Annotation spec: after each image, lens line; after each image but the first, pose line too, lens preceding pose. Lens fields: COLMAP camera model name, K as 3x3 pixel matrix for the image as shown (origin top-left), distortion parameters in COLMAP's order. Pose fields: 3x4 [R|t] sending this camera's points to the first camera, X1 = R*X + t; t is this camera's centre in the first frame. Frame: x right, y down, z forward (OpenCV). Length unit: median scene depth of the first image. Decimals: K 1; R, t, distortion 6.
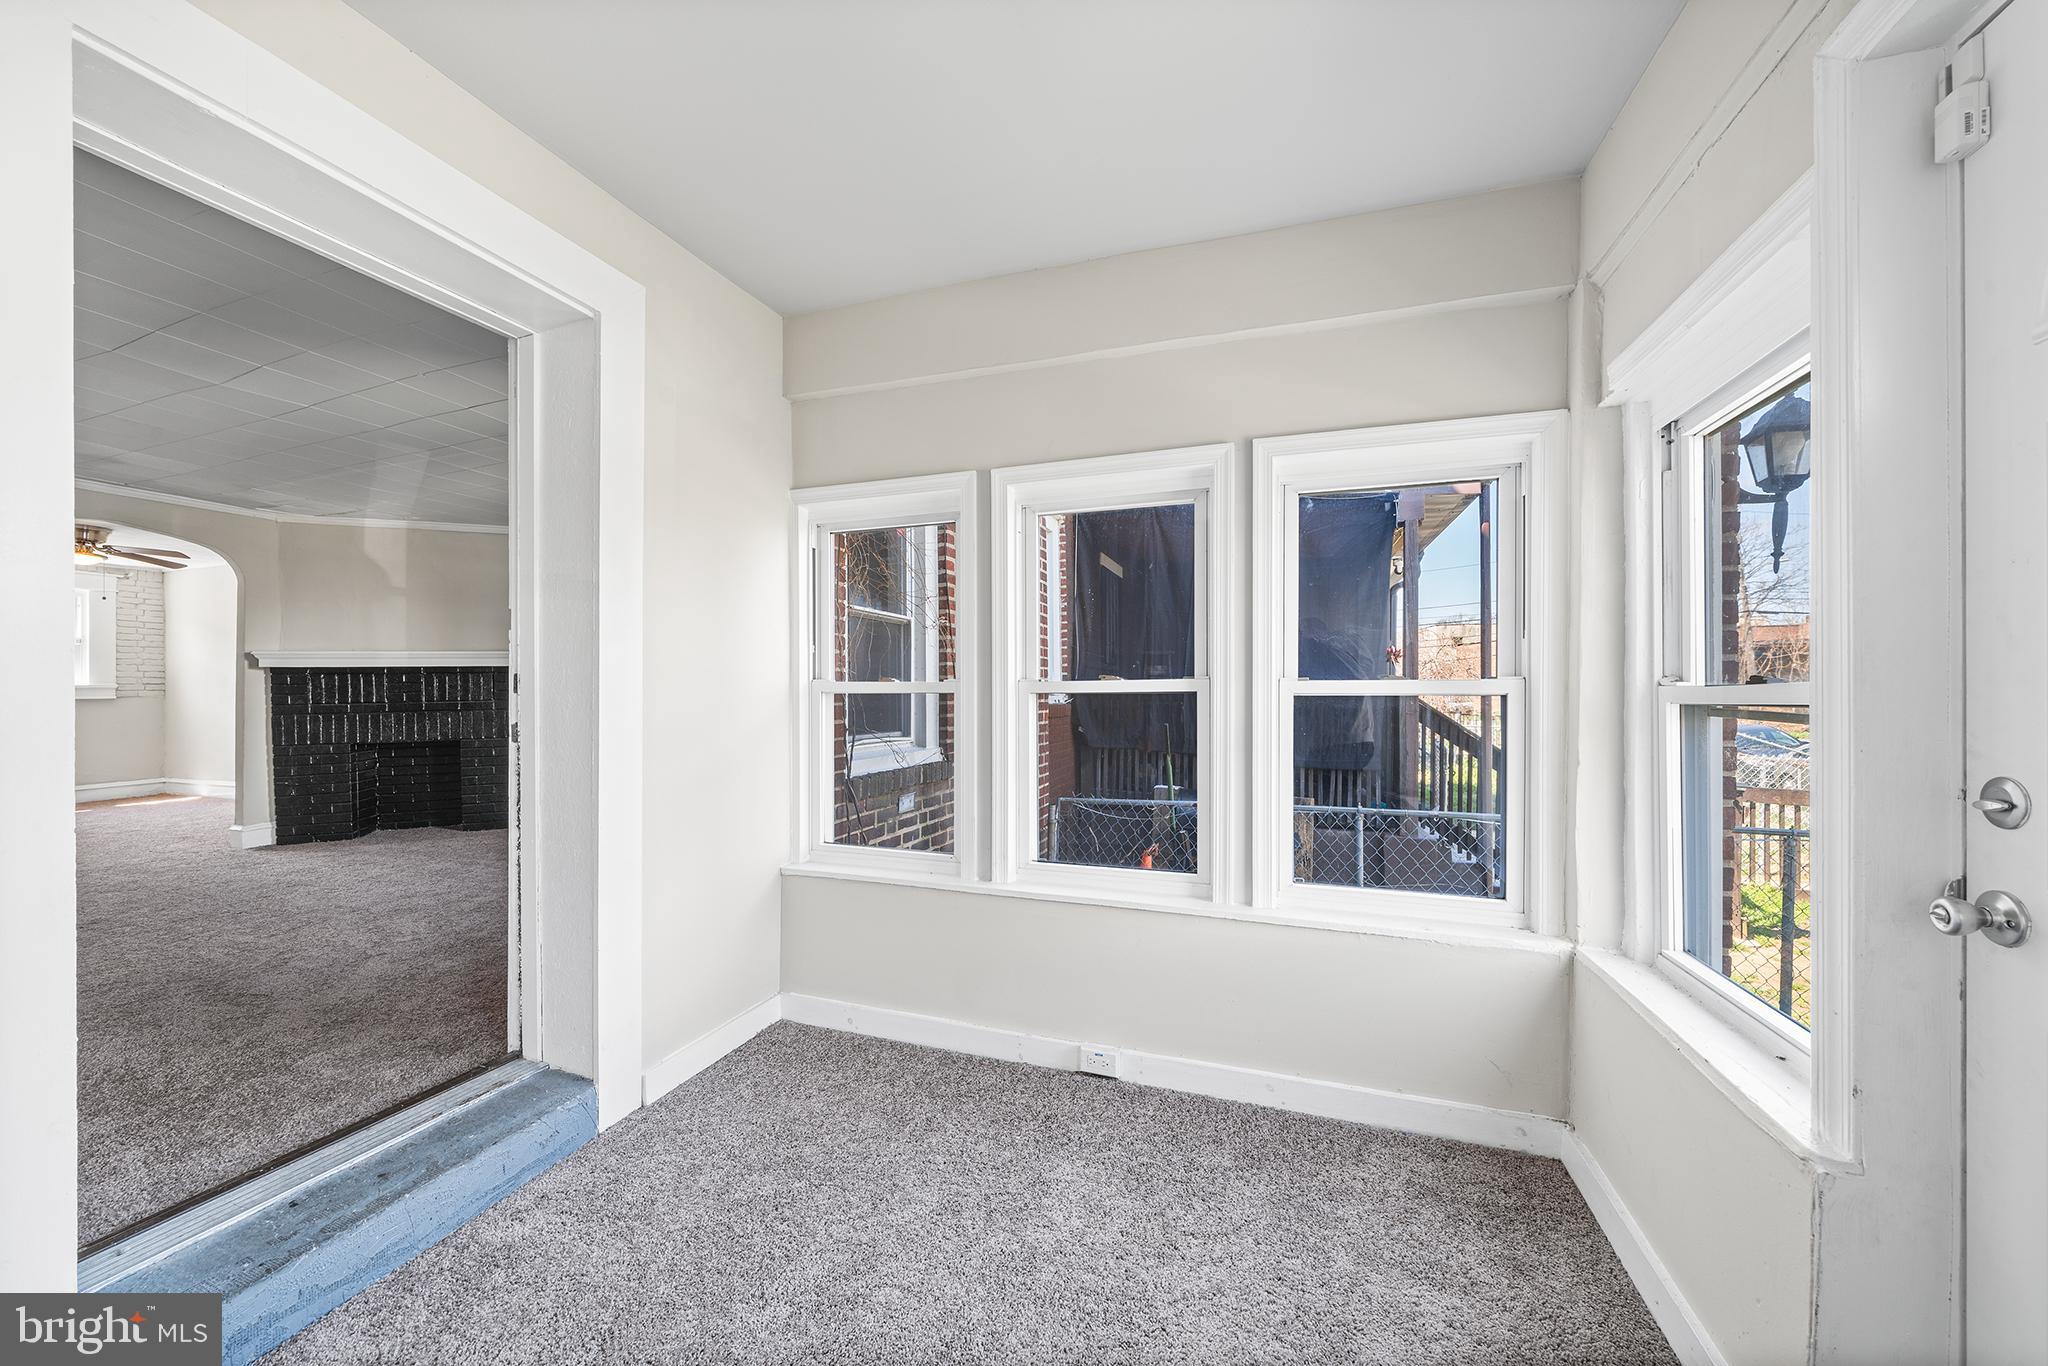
lens RADIAL K [[740.0, 0, 1017.2], [0, 740.0, 693.3], [0, 0, 1]] dist [0.000280, 0.000051]
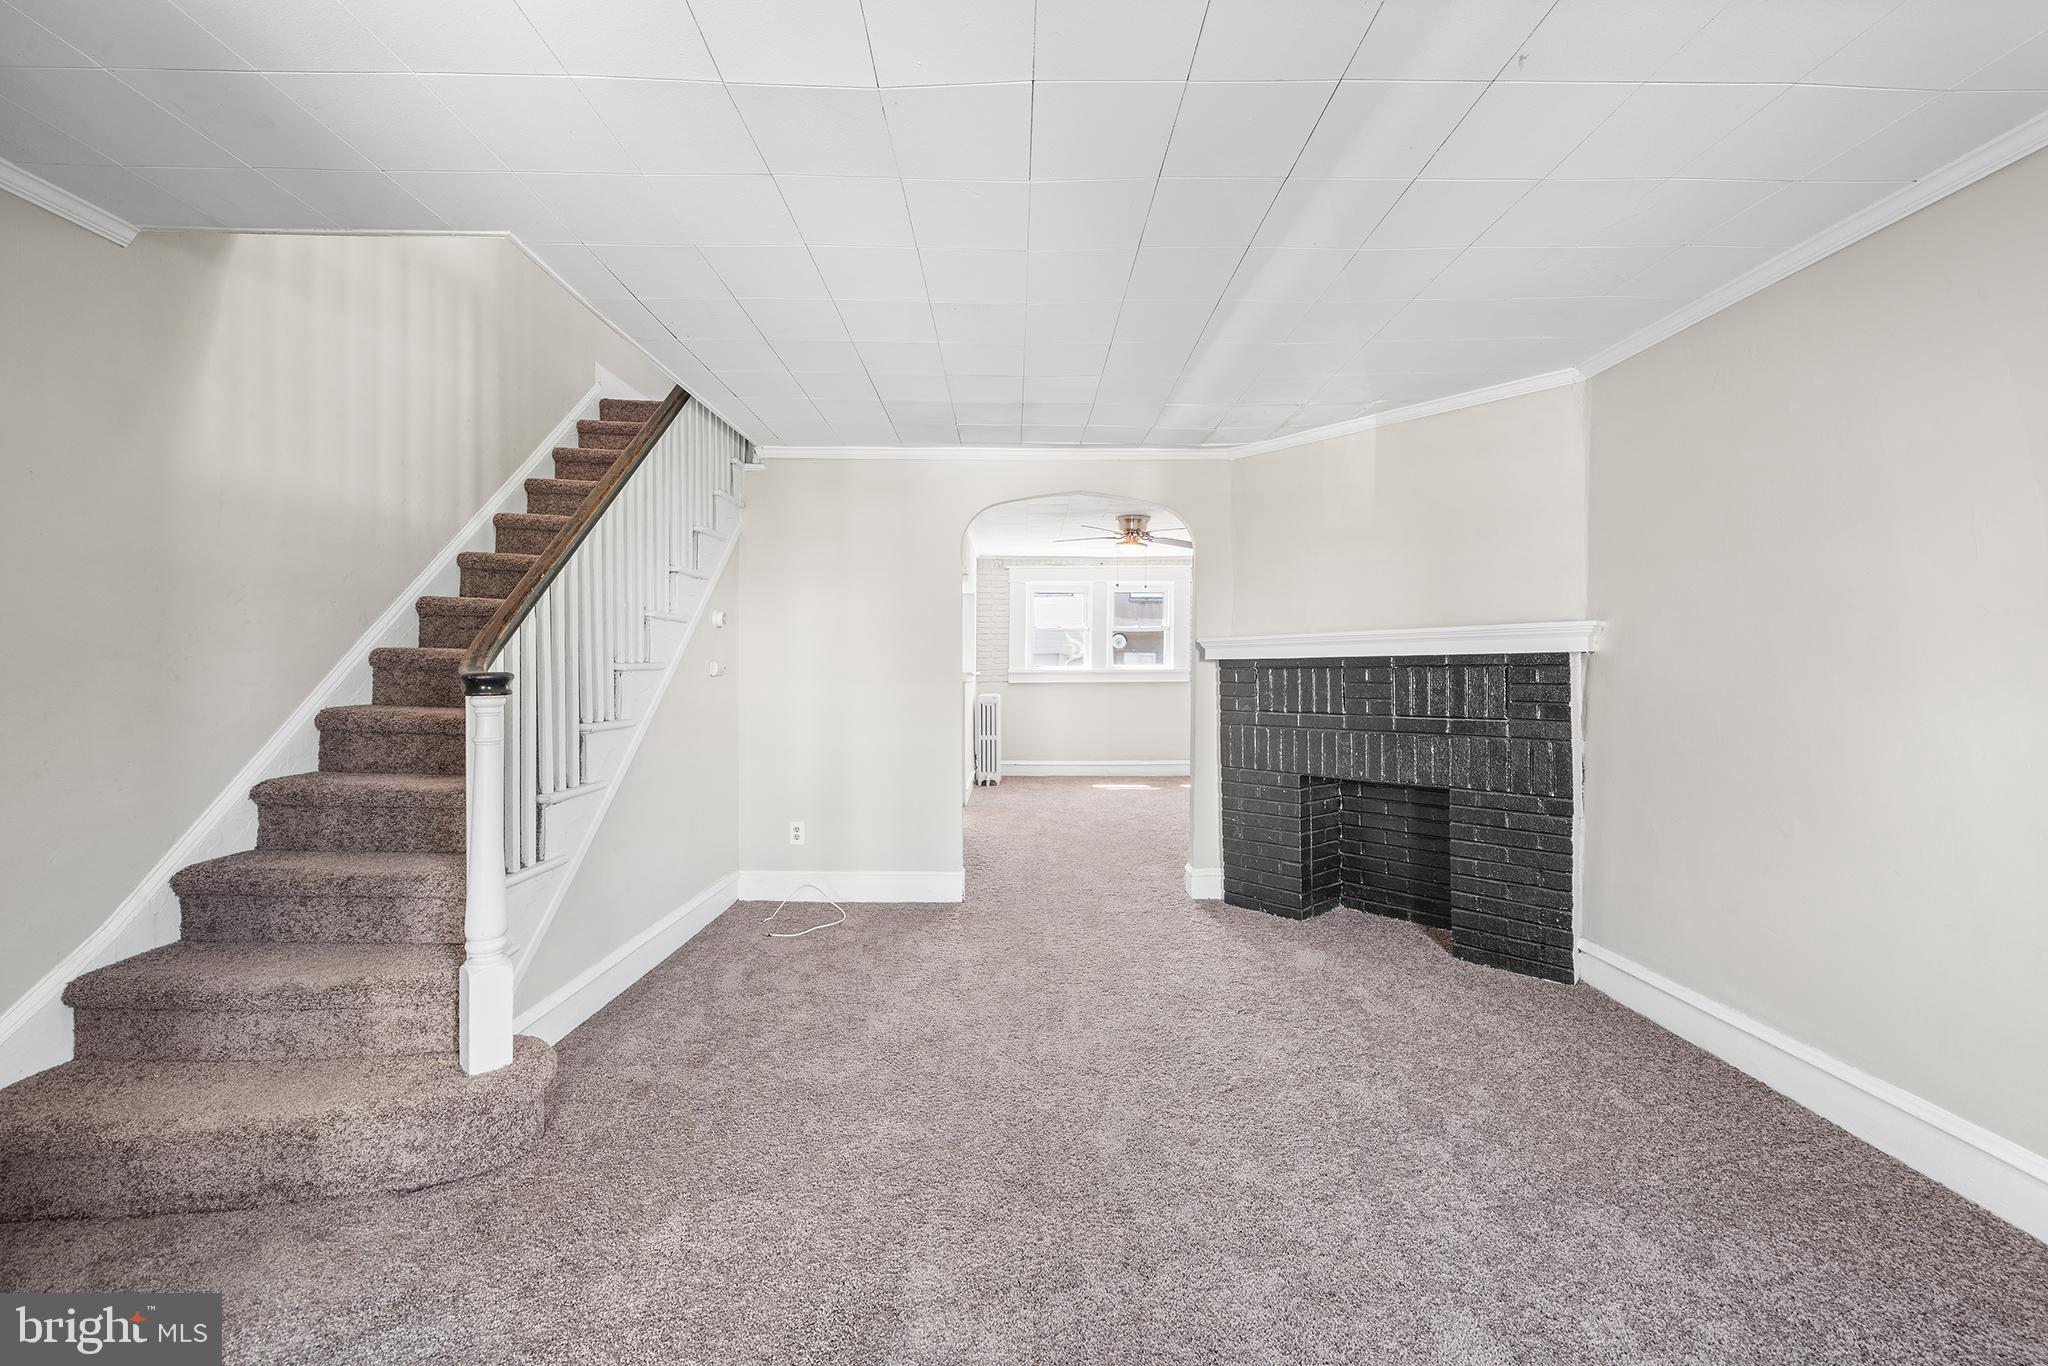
lens RADIAL K [[791.9, 0, 1011.4], [0, 791.9, 663.7], [0, 0, 1]] dist [-0.004336, -0.000252]
pose [[0.341908, 0.005822, -0.939716, -0.325231], [-0.002181, 0.999983, 0.005402, -0.032942], [0.939731, 0.000202, 0.341914, 0.512709]]
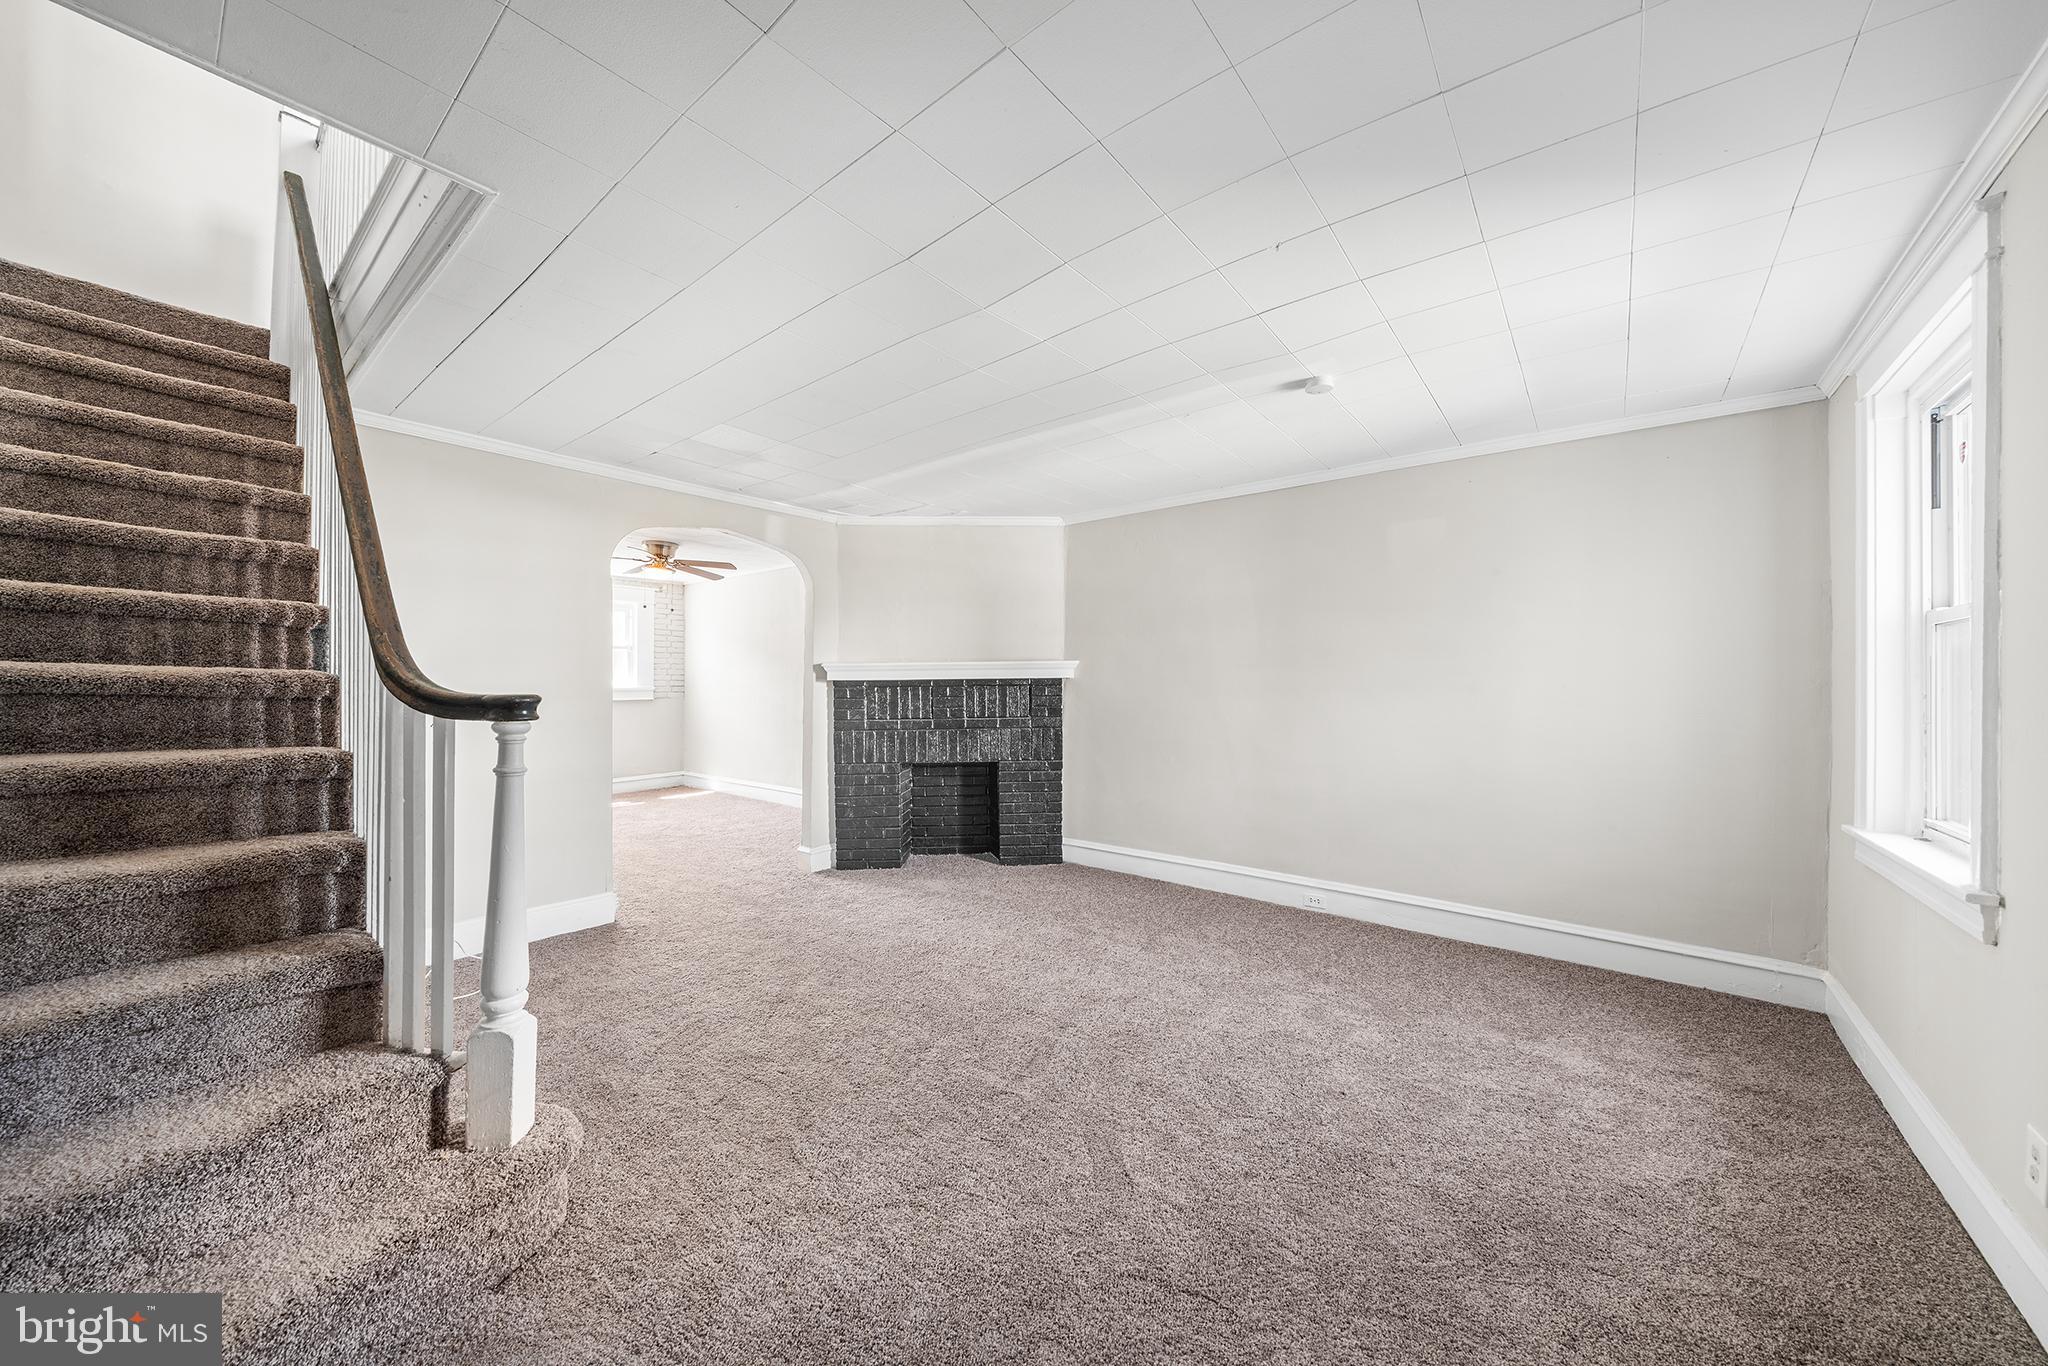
lens RADIAL K [[740.0, 0, 1025.4], [0, 740.0, 678.1], [0, 0, 1]] dist [0.000280, 0.000051]
pose [[0.945021, 0.006124, -0.326953, -0.450170], [-0.007900, 0.999960, -0.004104, -0.034087], [0.326914, 0.006462, 0.945032, 0.183615]]
